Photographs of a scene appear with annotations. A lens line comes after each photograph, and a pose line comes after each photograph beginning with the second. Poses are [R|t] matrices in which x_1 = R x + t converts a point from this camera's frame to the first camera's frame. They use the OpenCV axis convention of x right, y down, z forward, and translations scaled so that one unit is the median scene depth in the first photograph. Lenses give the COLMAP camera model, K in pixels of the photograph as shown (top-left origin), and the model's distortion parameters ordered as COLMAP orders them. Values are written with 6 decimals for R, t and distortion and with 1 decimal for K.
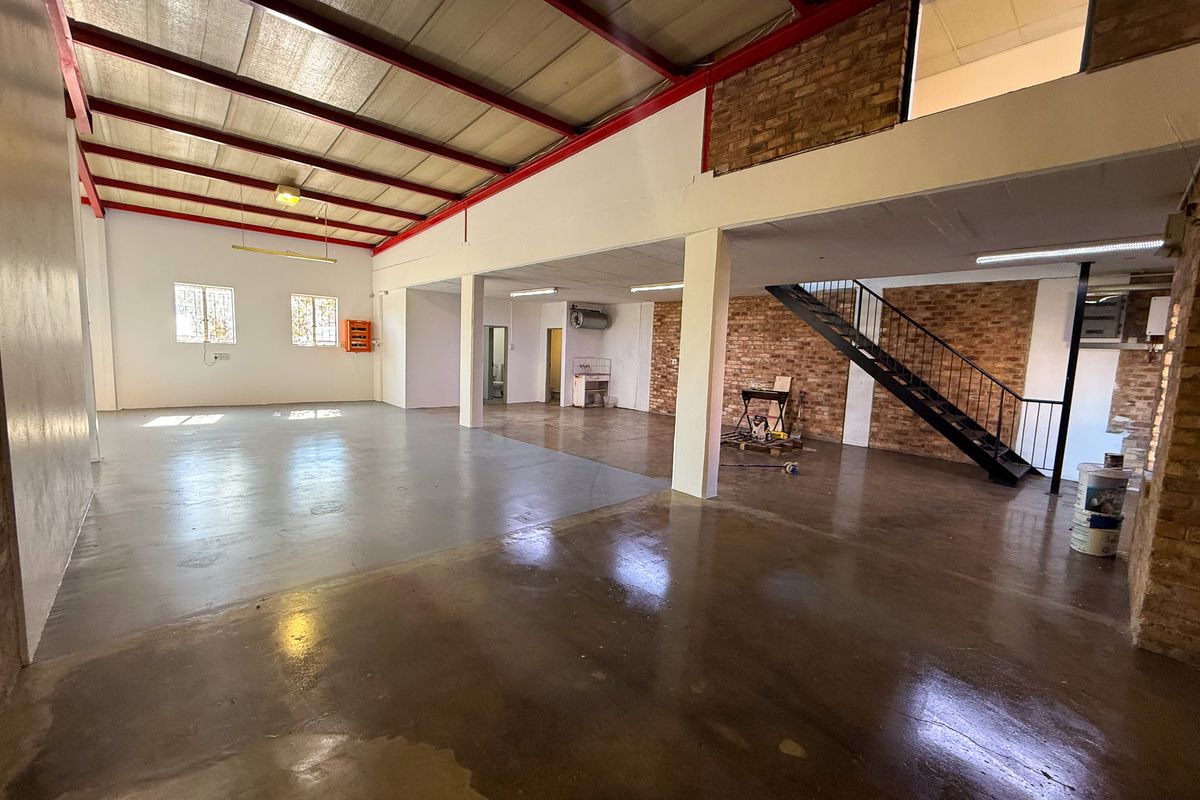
lens RADIAL K [[475.7, 0, 597.6], [0, 475.7, 400.6], [0, 0, 1]] dist [-0.001444, 0.000107]
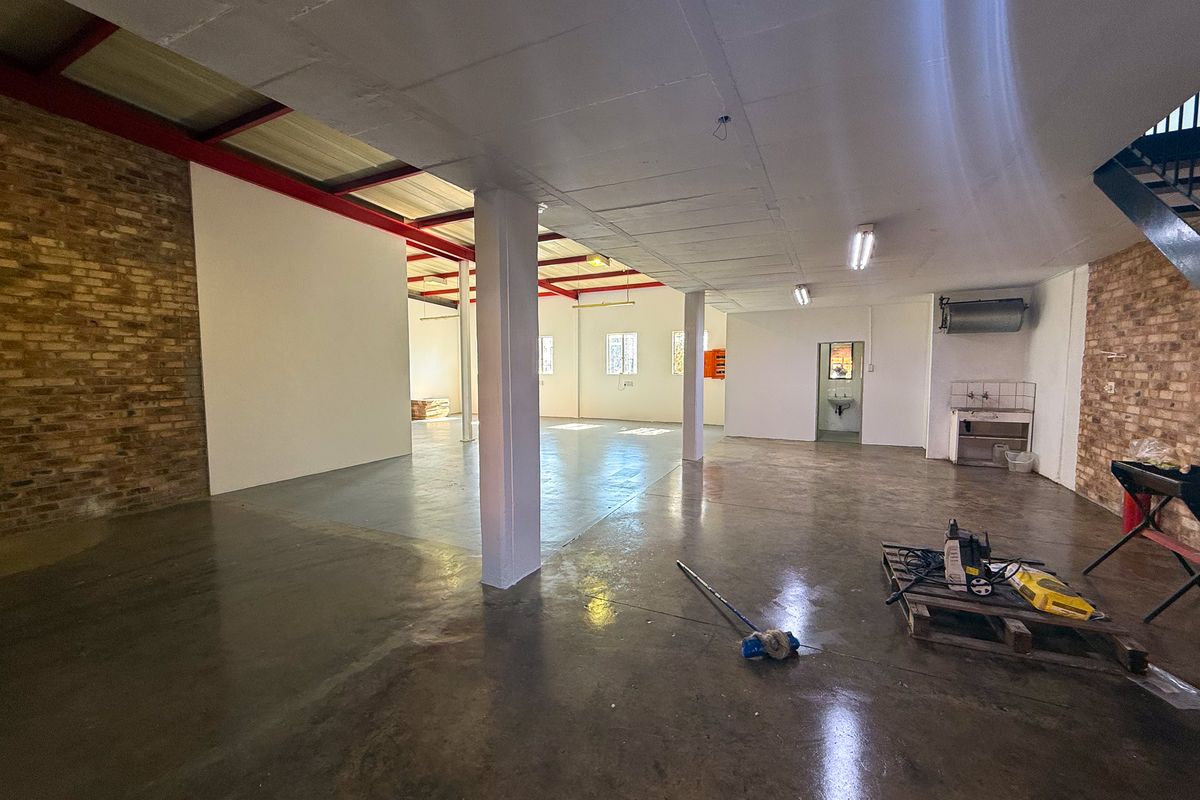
lens RADIAL K [[475.7, 0, 597.6], [0, 475.7, 400.6], [0, 0, 1]] dist [-0.001444, 0.000107]
pose [[0.351666, 0.025495, -0.935778, 0.607710], [-0.080057, 0.996786, -0.002929, -0.044411], [0.932696, 0.075945, 0.352577, 0.588224]]
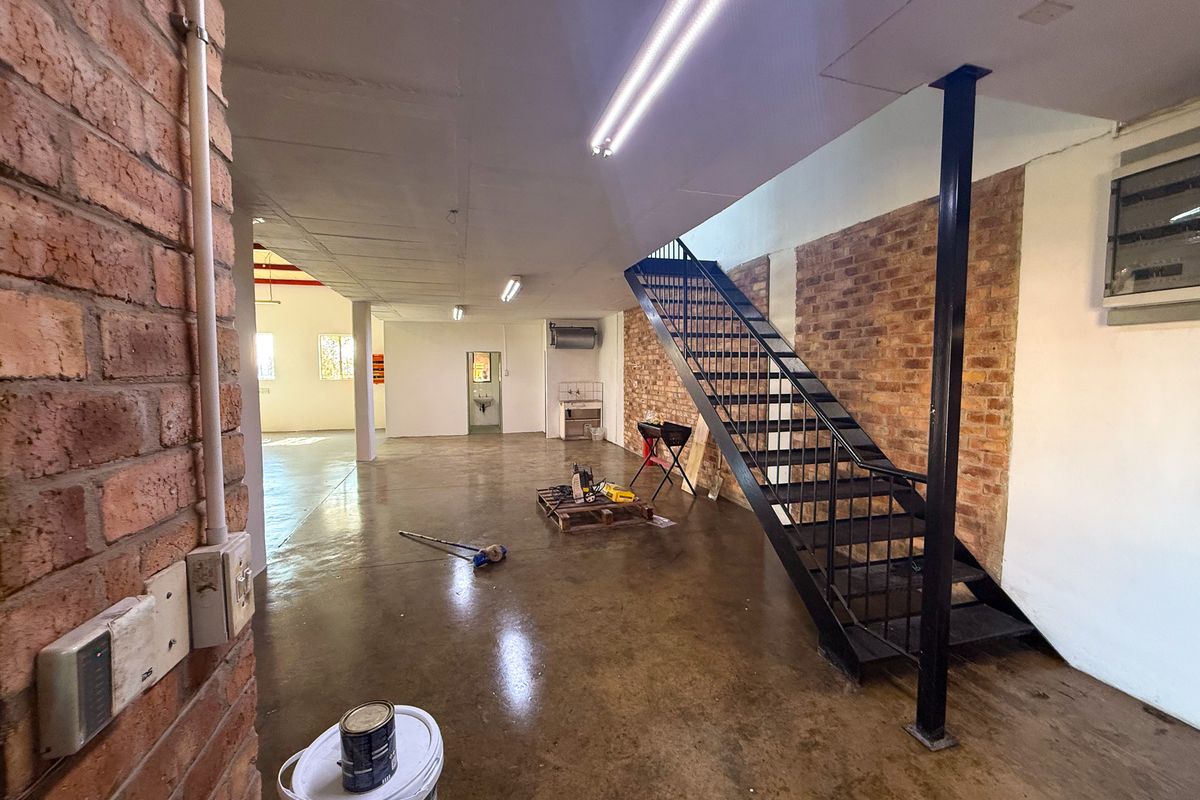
lens RADIAL K [[475.7, 0, 597.6], [0, 475.7, 400.6], [0, 0, 1]] dist [-0.001444, 0.000107]
pose [[0.891769, -0.011828, -0.452337, 0.679065], [-0.011065, 0.998789, -0.047932, -0.025992], [0.452356, 0.047749, 0.890558, 0.418571]]
